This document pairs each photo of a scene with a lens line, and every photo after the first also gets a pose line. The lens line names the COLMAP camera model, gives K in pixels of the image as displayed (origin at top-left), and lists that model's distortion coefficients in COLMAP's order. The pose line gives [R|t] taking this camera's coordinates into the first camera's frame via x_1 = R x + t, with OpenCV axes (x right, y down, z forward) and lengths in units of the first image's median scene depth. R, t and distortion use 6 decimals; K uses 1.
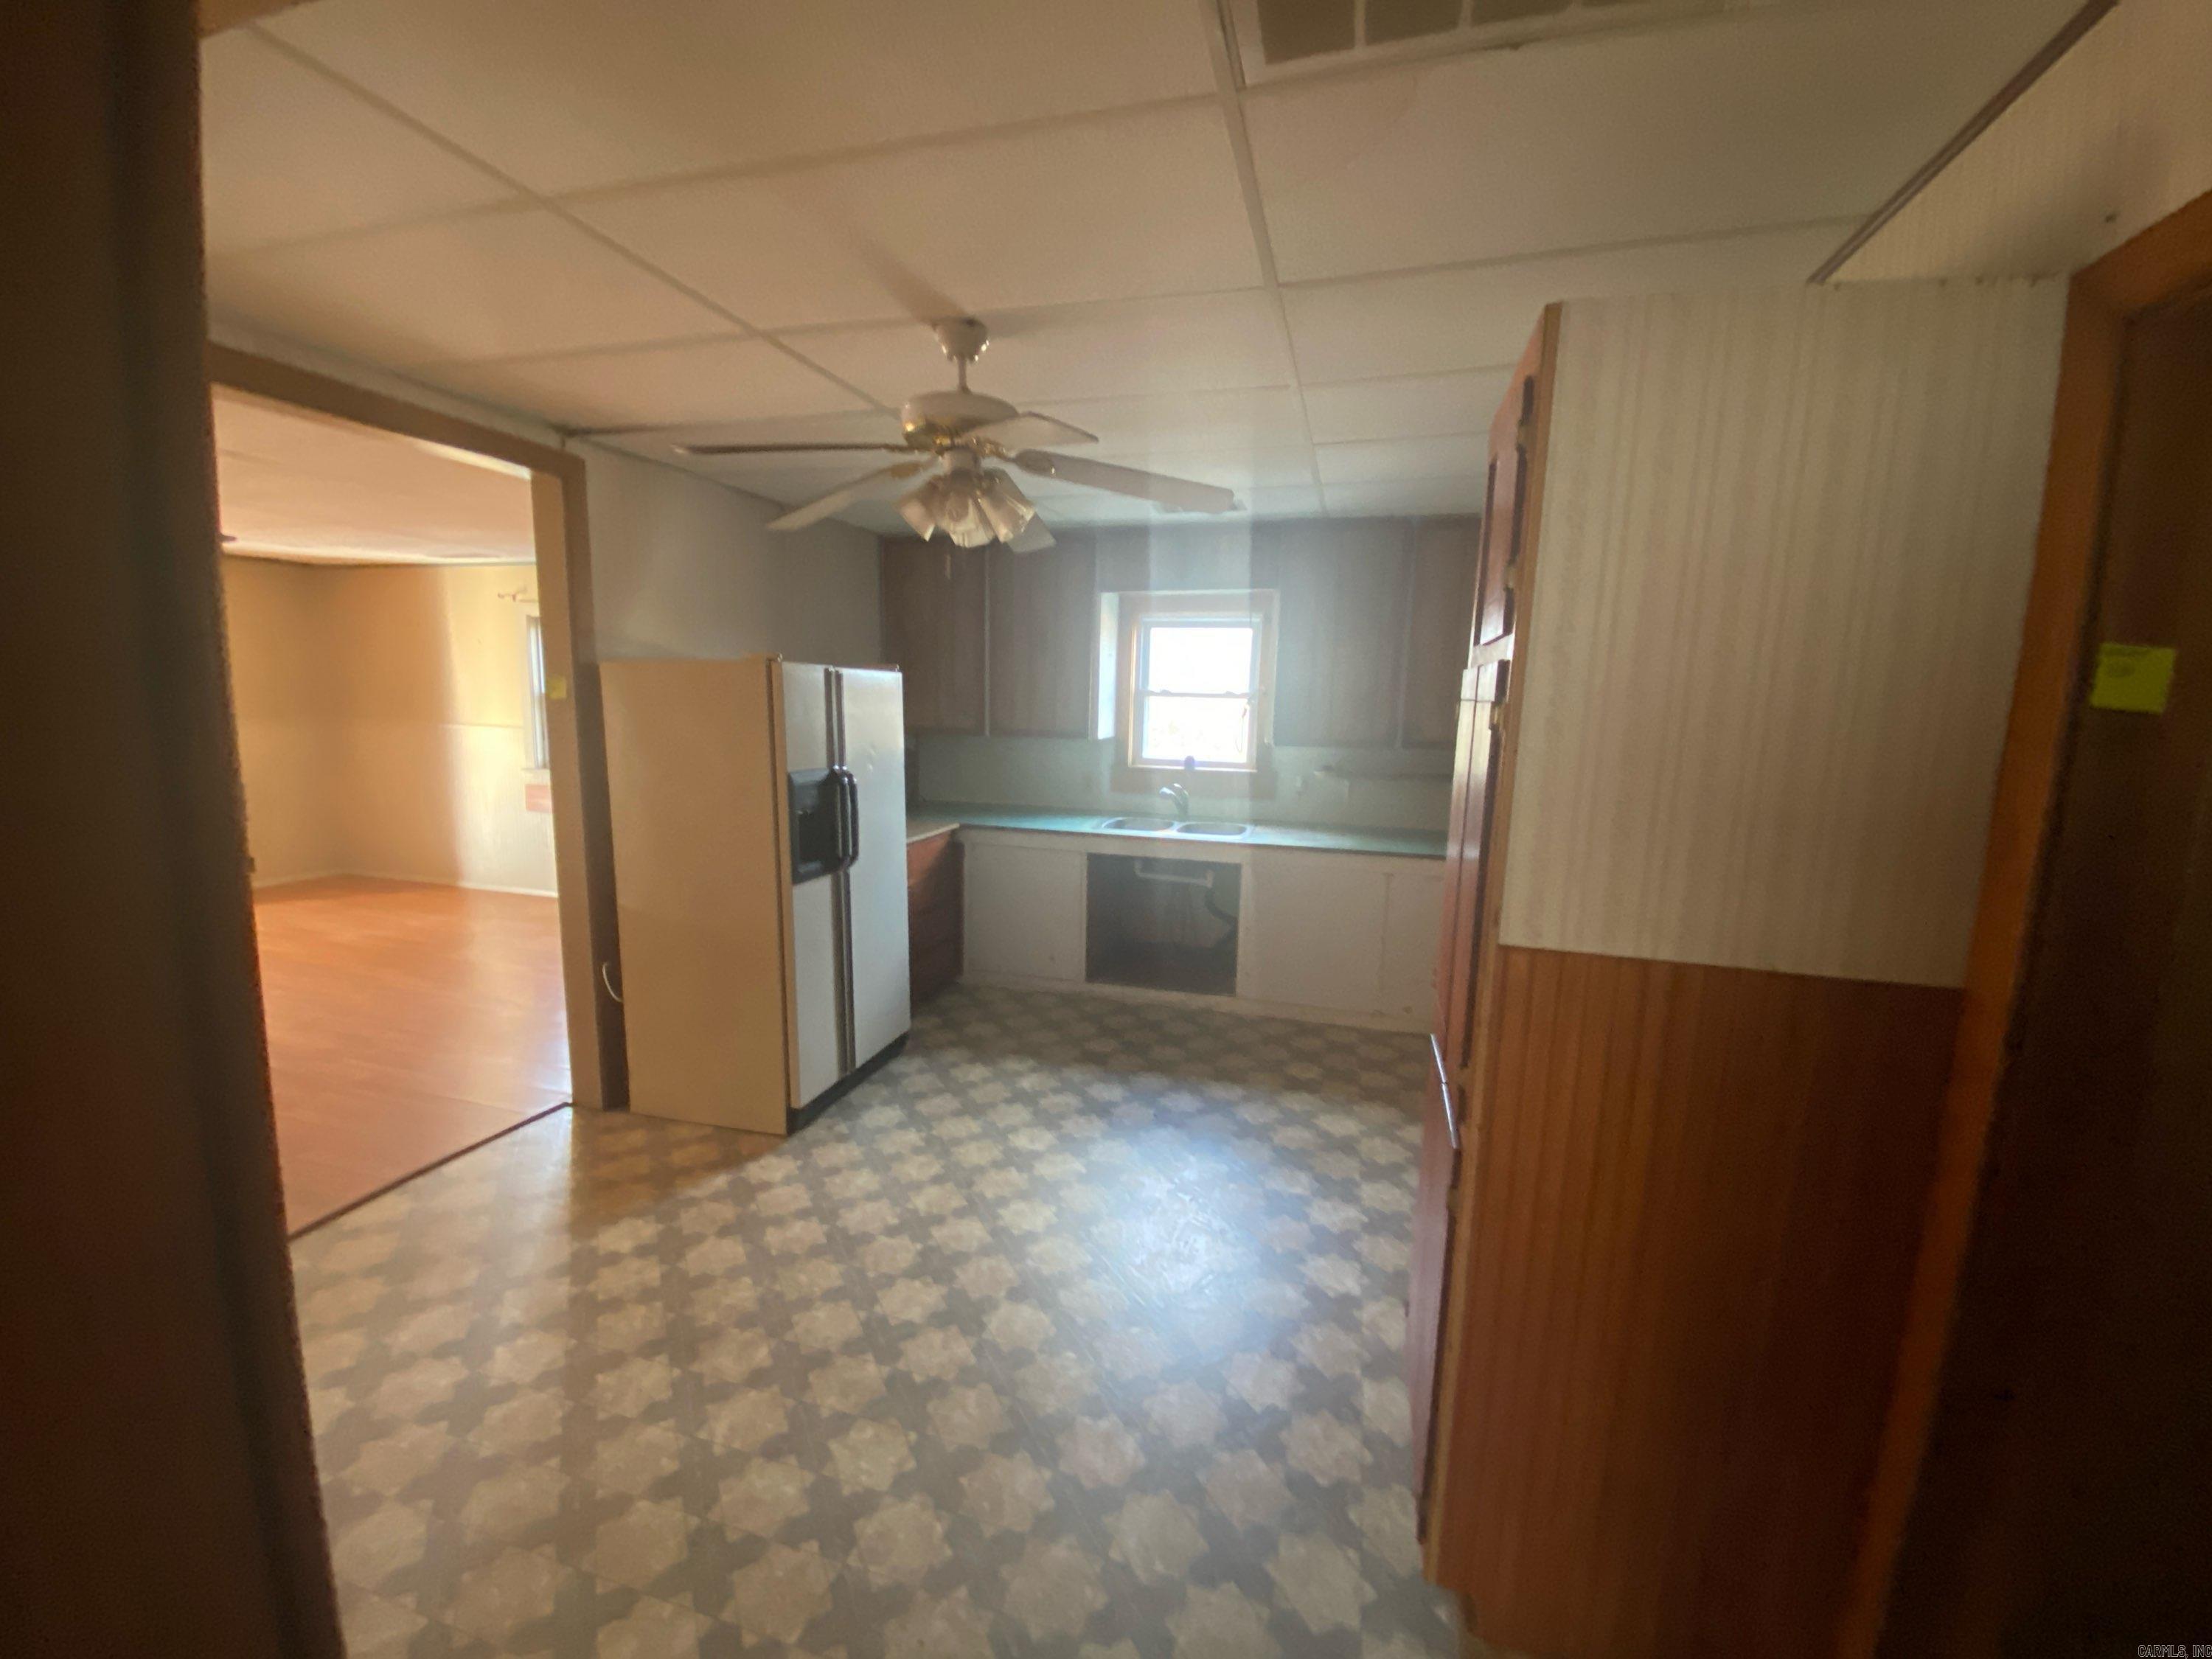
lens RADIAL K [[898.2, 0, 1125.1], [0, 898.2, 849.5], [0, 0, 1]] dist [-0.001618, -0.003523]
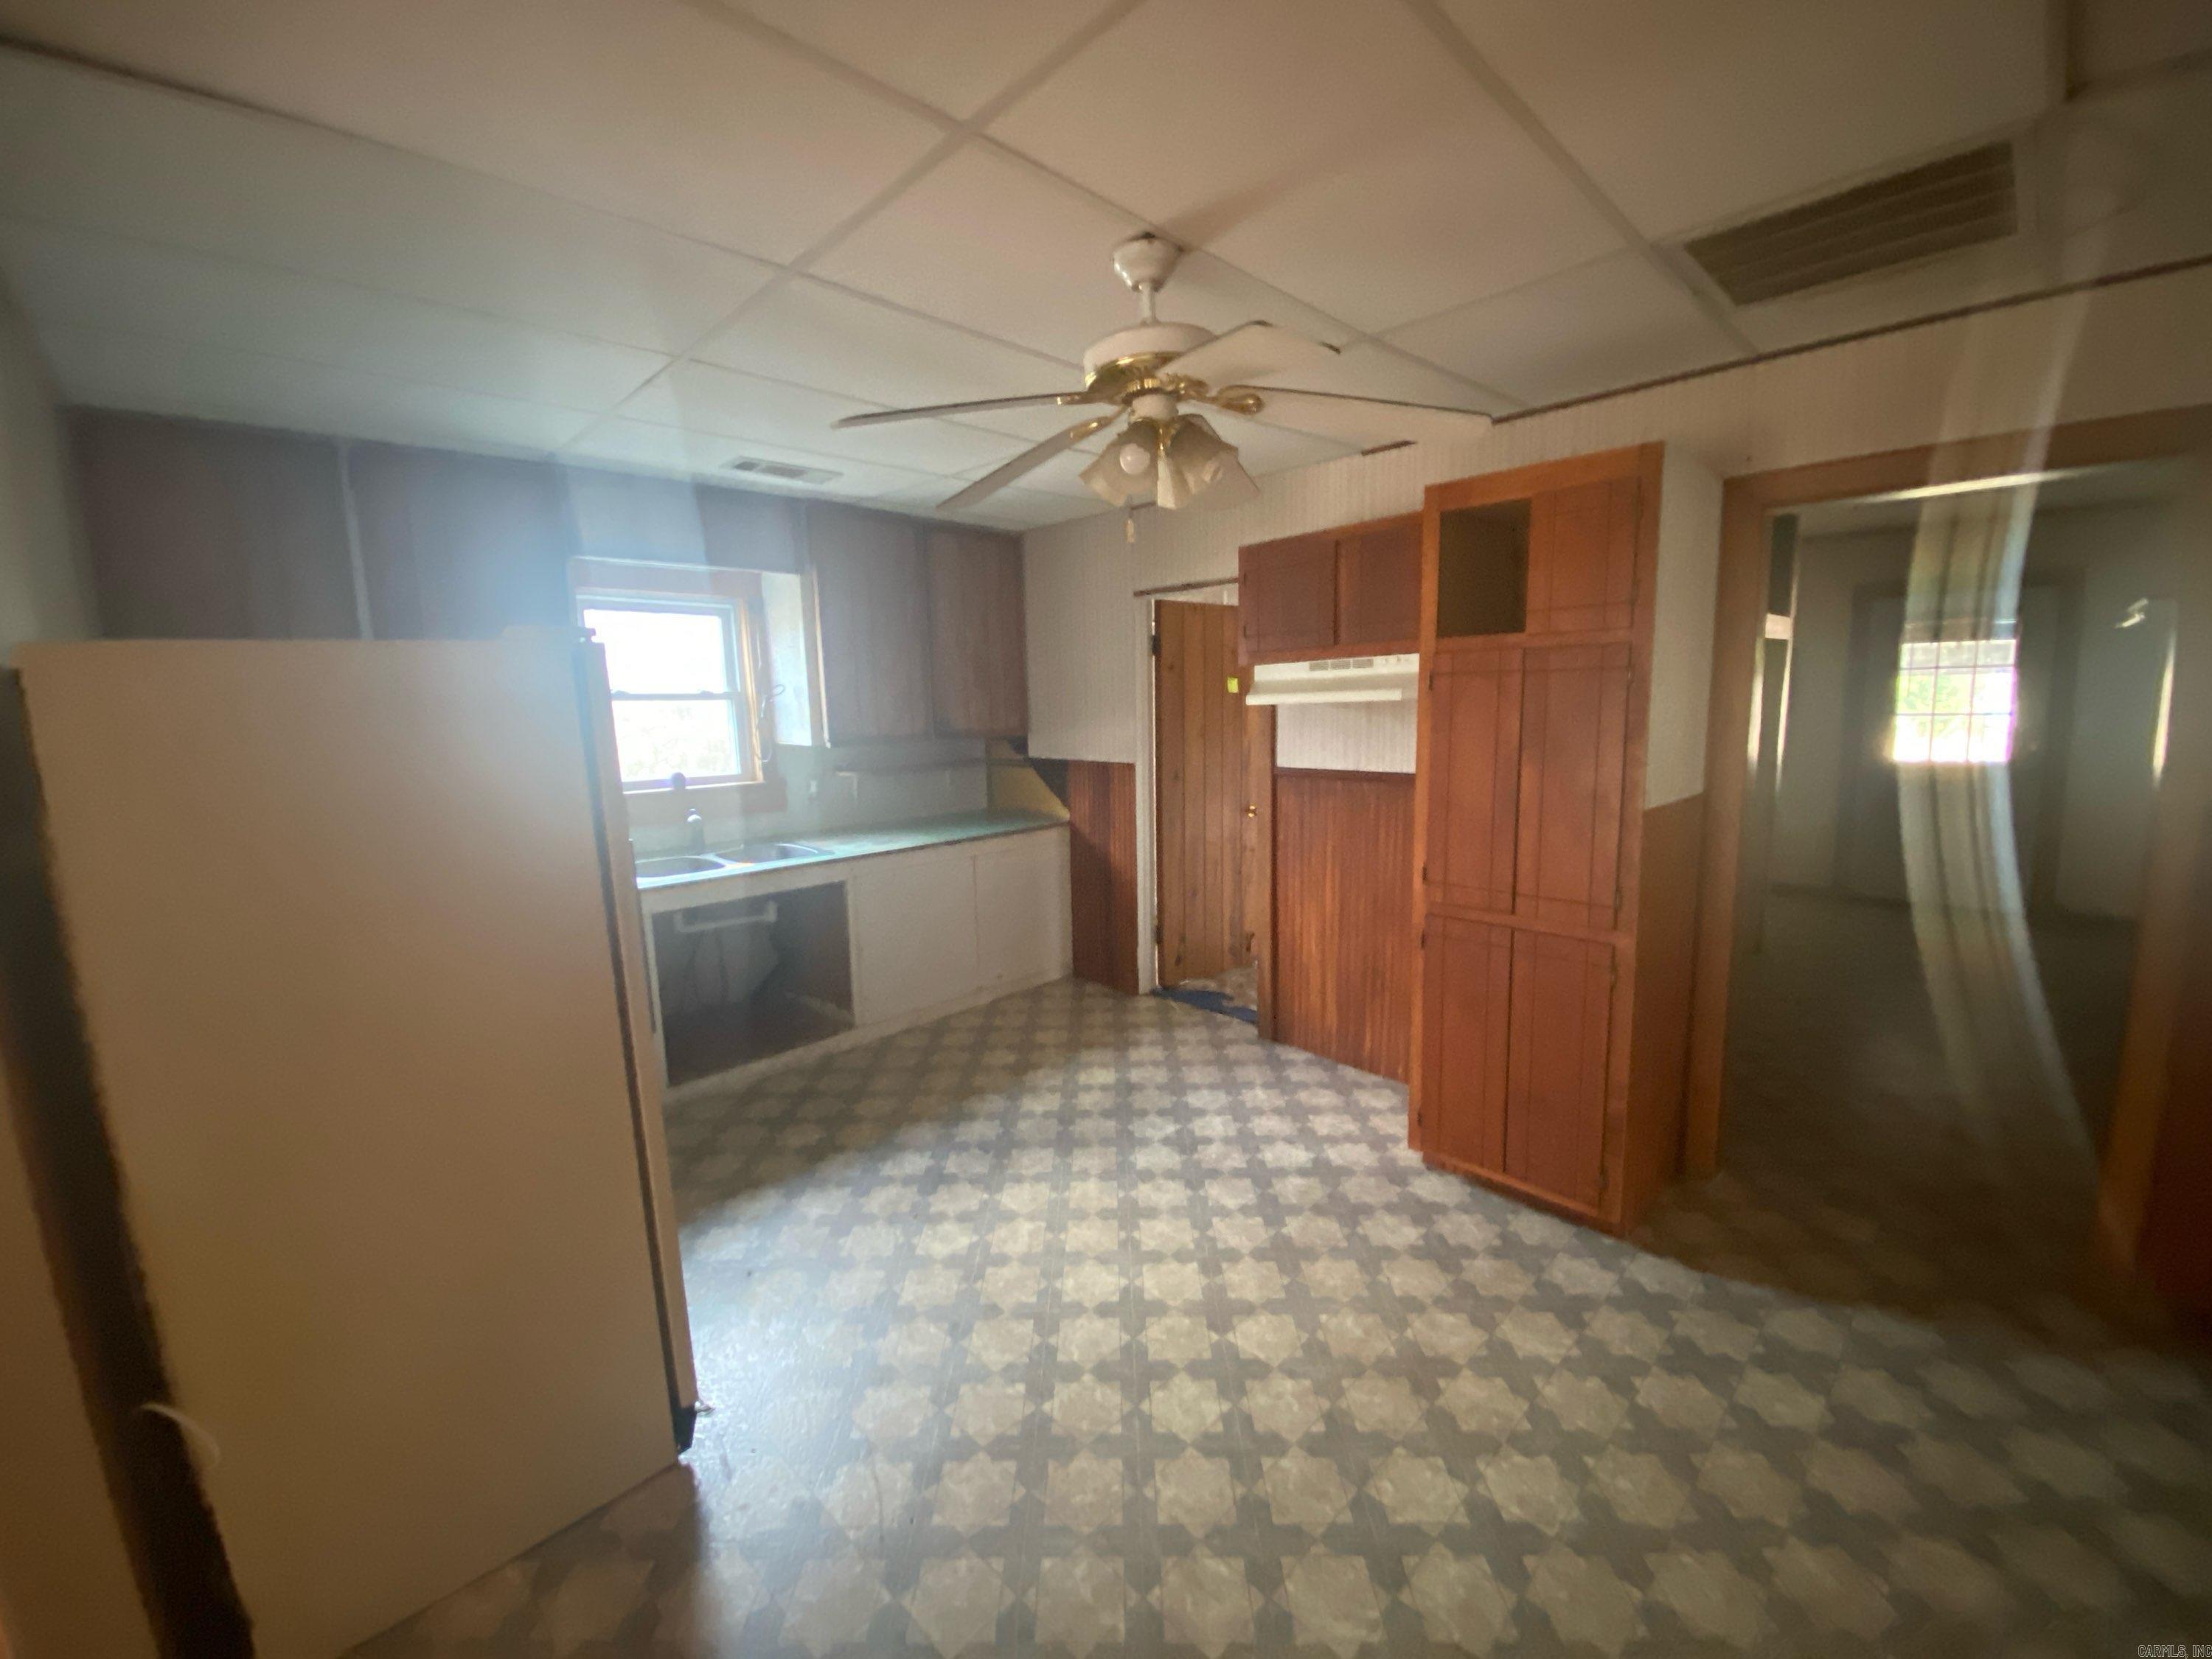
lens RADIAL K [[898.2, 0, 1099.4], [0, 898.2, 840.6], [0, 0, 1]] dist [-0.001618, -0.003523]
pose [[0.511081, -0.184186, 0.839567, -0.787238], [0.190650, 0.976732, 0.098221, -0.099197], [-0.838123, 0.109864, 0.534304, 0.499902]]
